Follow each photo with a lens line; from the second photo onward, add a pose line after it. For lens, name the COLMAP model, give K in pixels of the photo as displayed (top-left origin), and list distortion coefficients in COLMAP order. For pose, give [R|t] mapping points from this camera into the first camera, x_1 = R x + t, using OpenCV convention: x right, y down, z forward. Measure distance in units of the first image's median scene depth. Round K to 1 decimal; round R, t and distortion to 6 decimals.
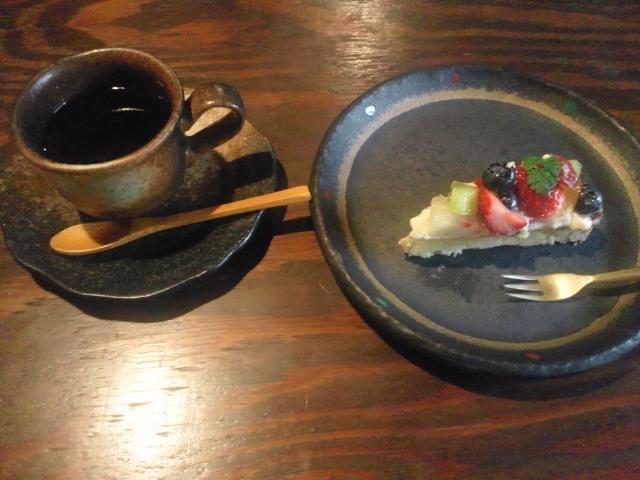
lens RADIAL K [[671.3, 0, 320.0], [0, 671.3, 240.0], [0, 0, 1]] dist [0.095133, -0.012516]
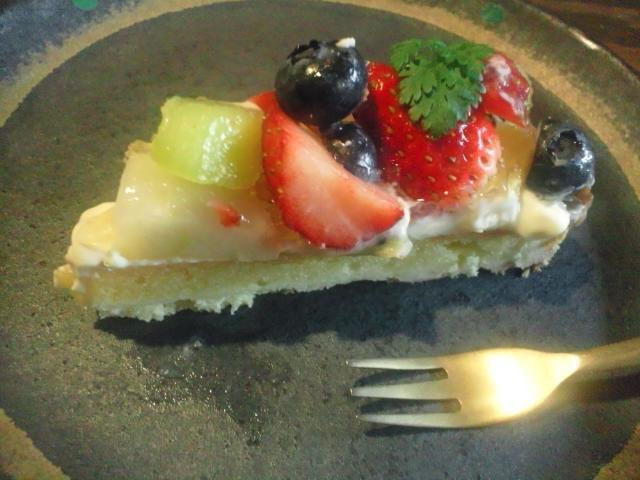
lens RADIAL K [[671.3, 0, 320.0], [0, 671.3, 240.0], [0, 0, 1]] dist [0.095133, -0.012516]
pose [[0.993240, -0.020284, 0.114290, 0.212905], [0.028352, 0.997185, -0.069416, 0.011038], [-0.112561, 0.072188, 0.991019, 0.632036]]
